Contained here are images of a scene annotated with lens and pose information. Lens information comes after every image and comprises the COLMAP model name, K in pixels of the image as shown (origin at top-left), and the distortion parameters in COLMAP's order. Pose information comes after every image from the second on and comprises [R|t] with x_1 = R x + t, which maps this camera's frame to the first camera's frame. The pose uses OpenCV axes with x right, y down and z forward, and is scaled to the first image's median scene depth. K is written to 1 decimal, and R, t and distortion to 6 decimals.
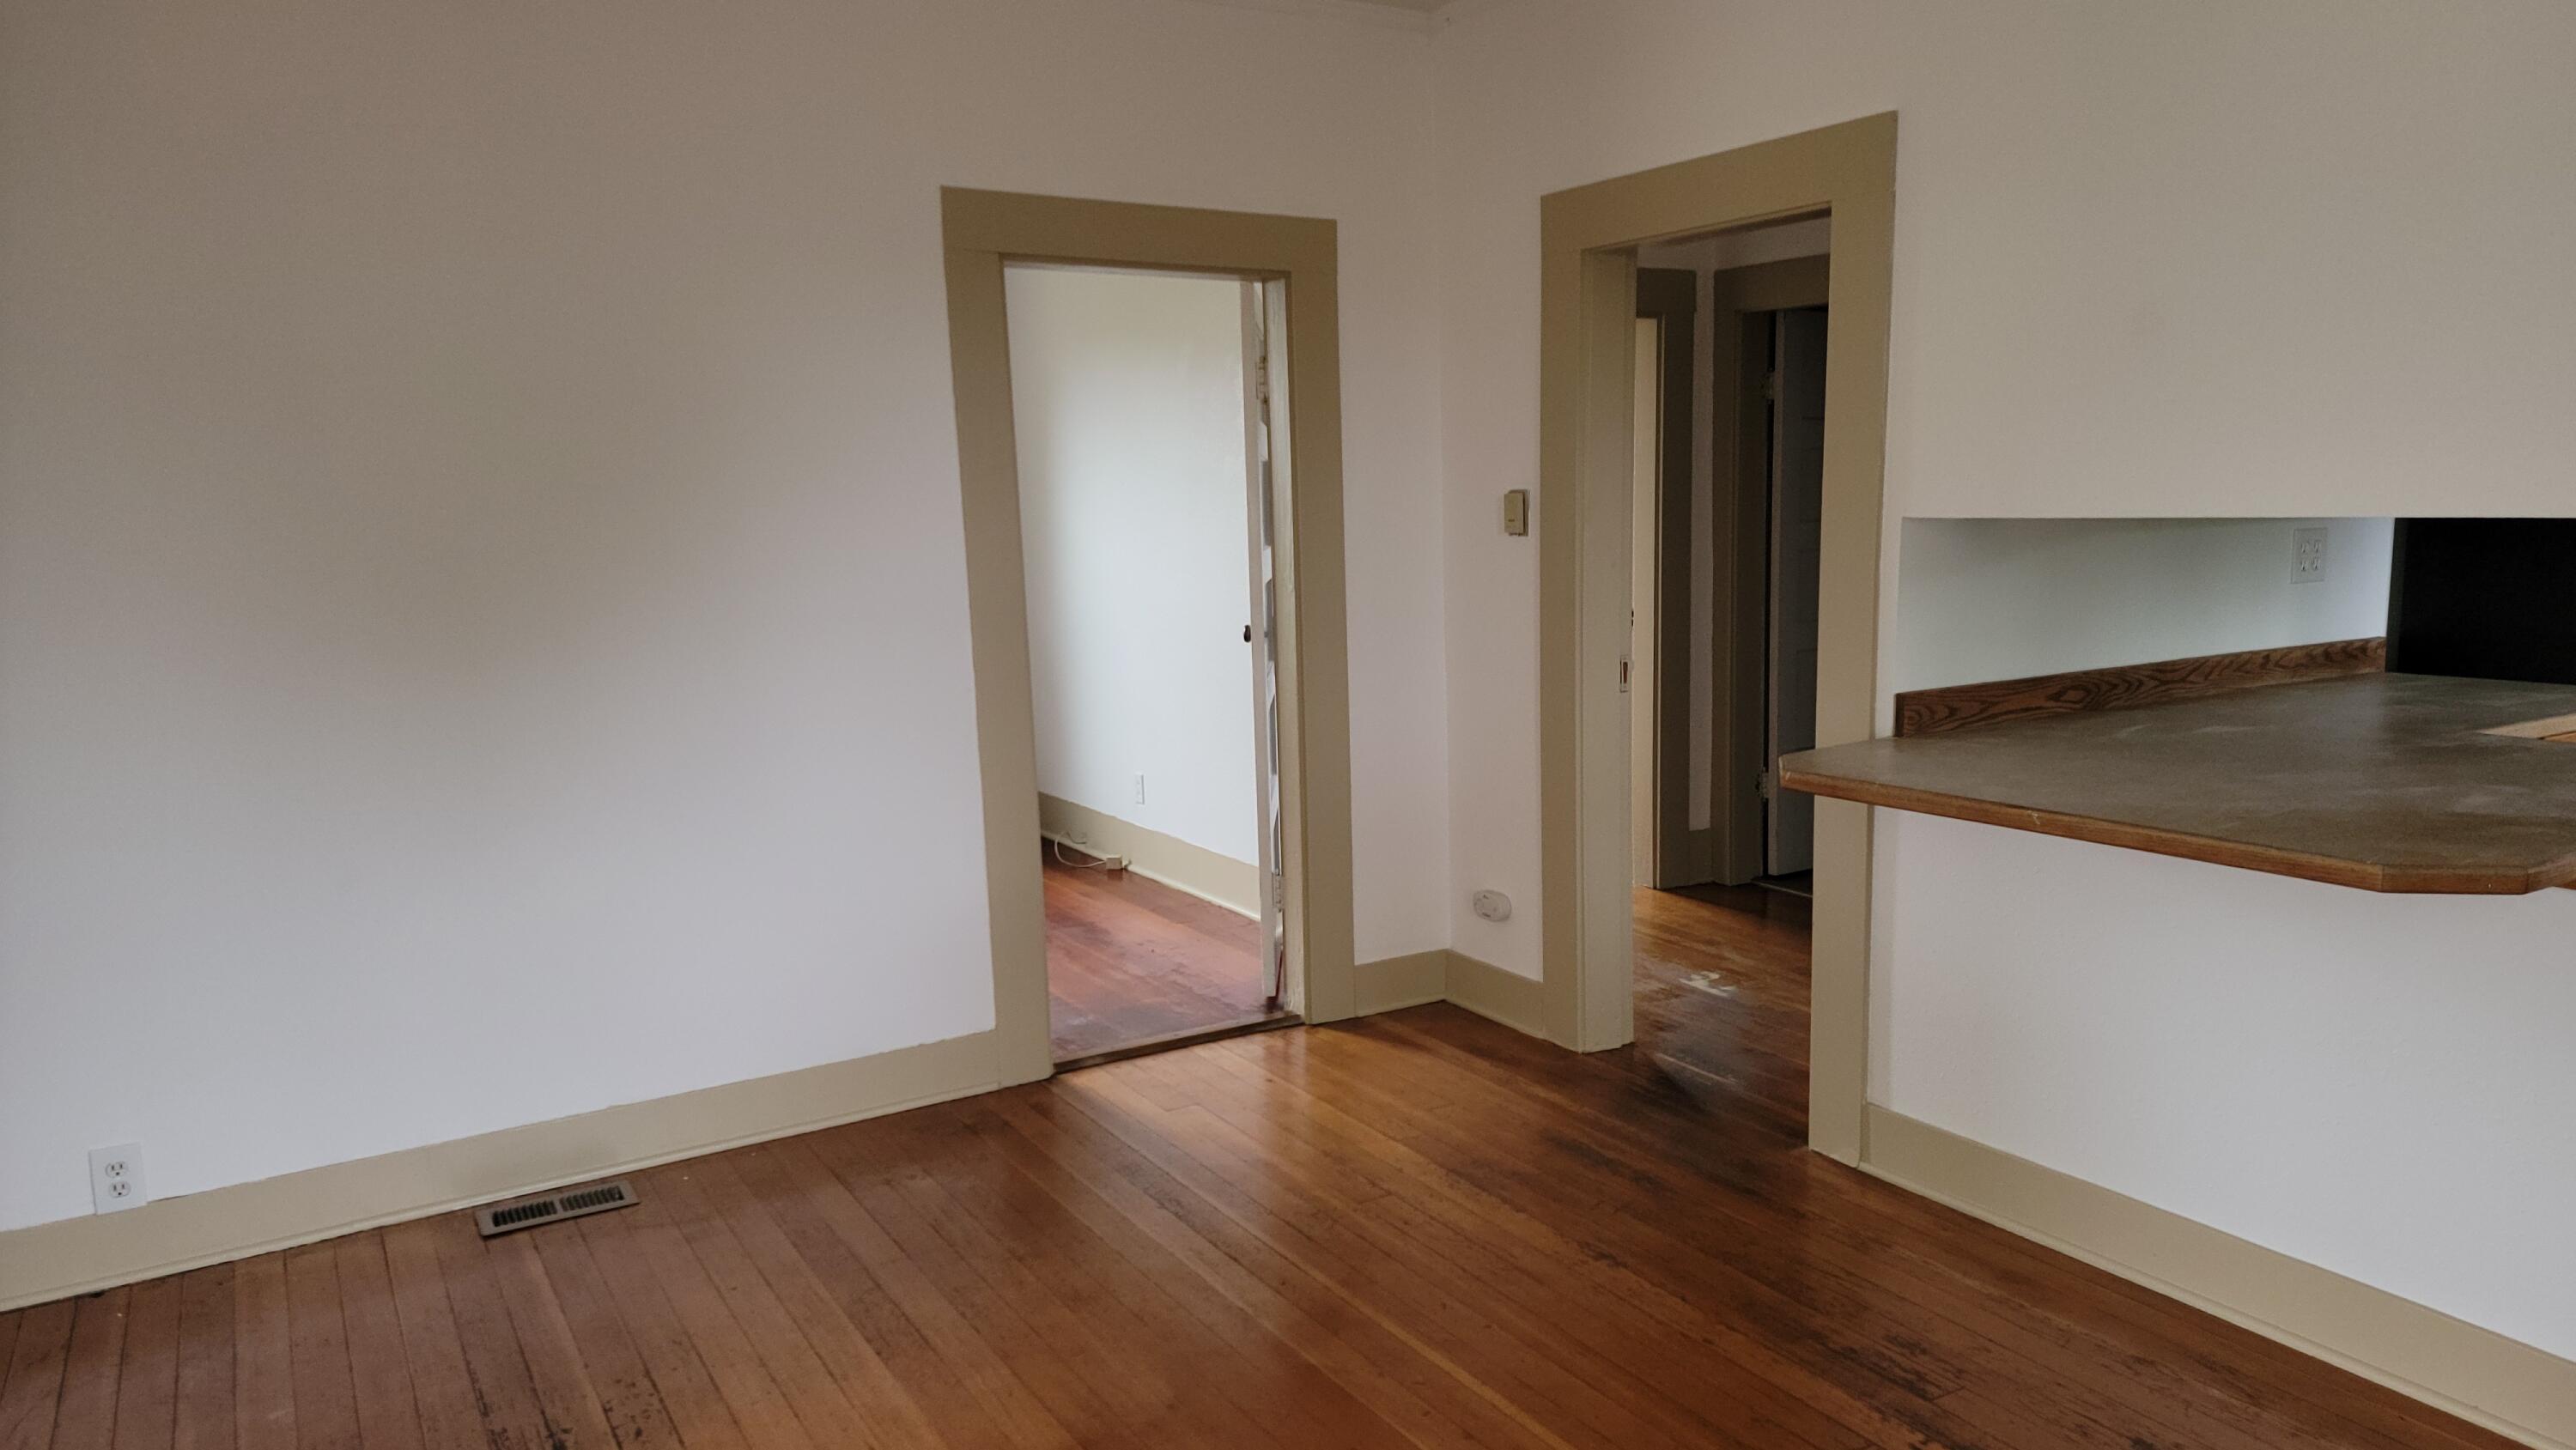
lens RADIAL K [[1785.2, 0, 1290.2], [0, 1785.2, 722.1], [0, 0, 1]] dist [0.090798, -0.077496]
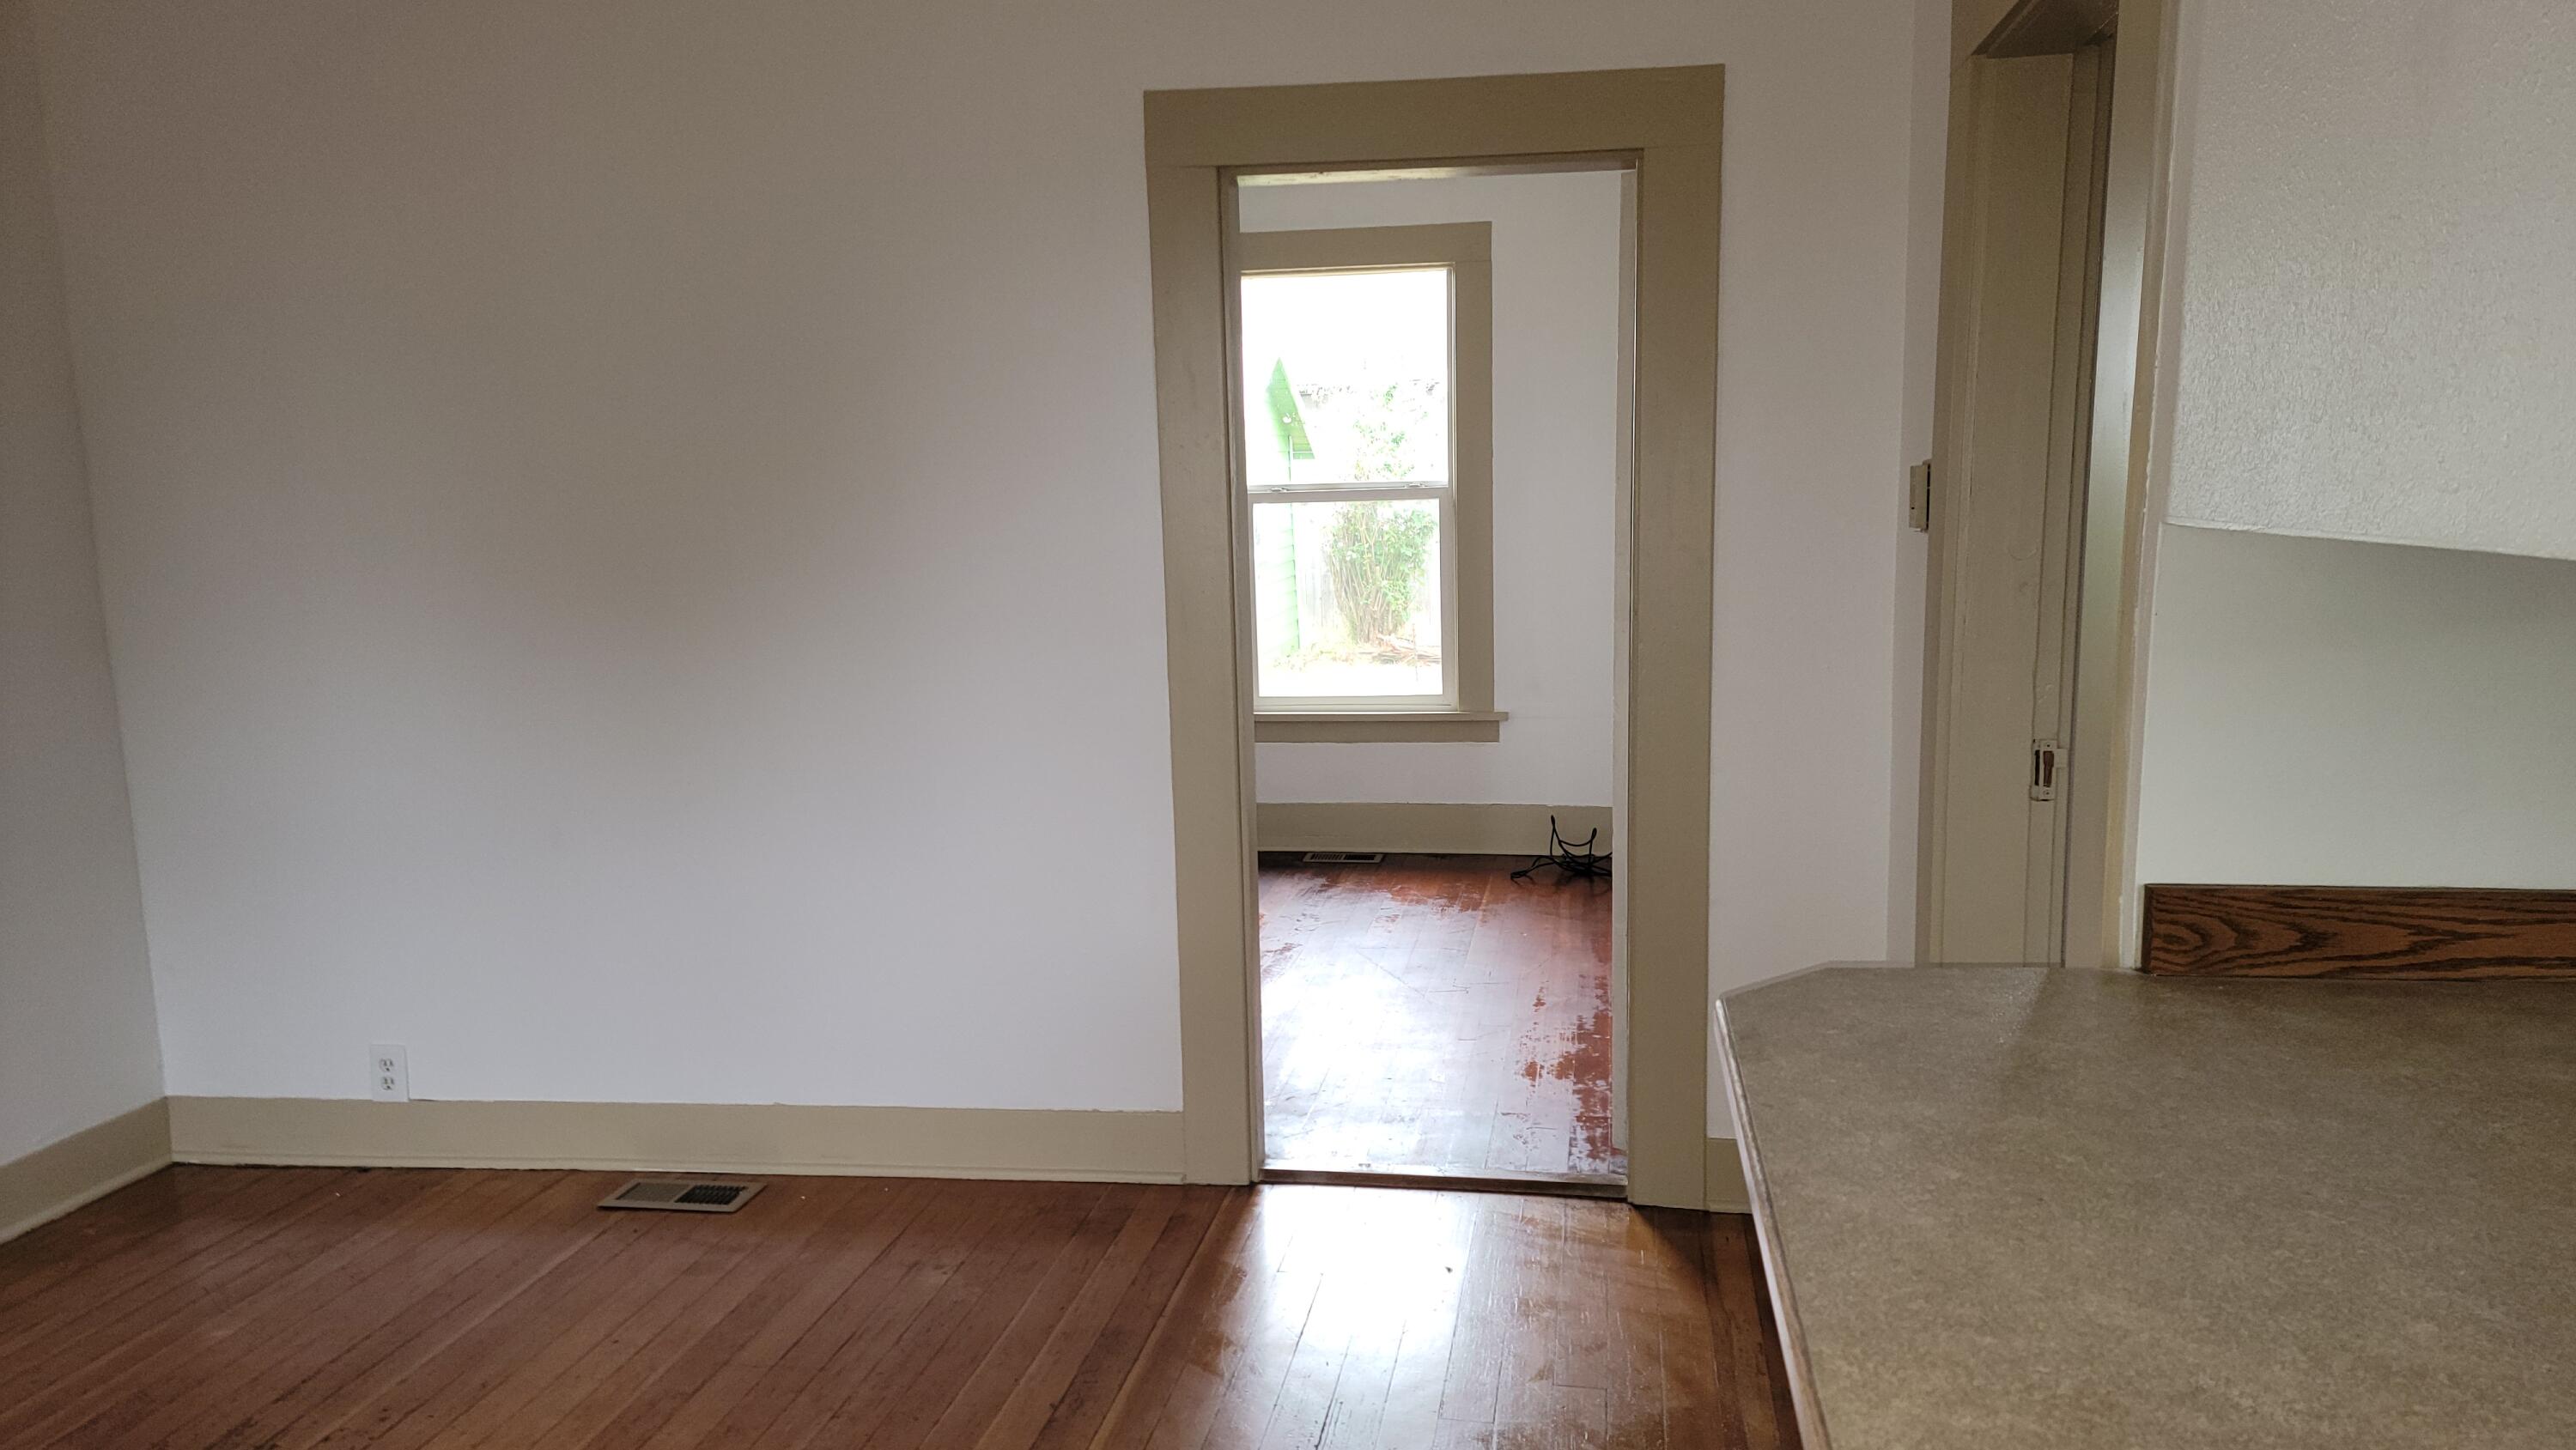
lens RADIAL K [[1785.2, 0, 1296.1], [0, 1785.2, 734.4], [0, 0, 1]] dist [0.090798, -0.077496]
pose [[0.766422, 0.097702, -0.634864, 0.461381], [-0.080354, 0.995184, 0.056148, -0.064571], [0.637292, 0.007981, 0.770581, 0.466227]]
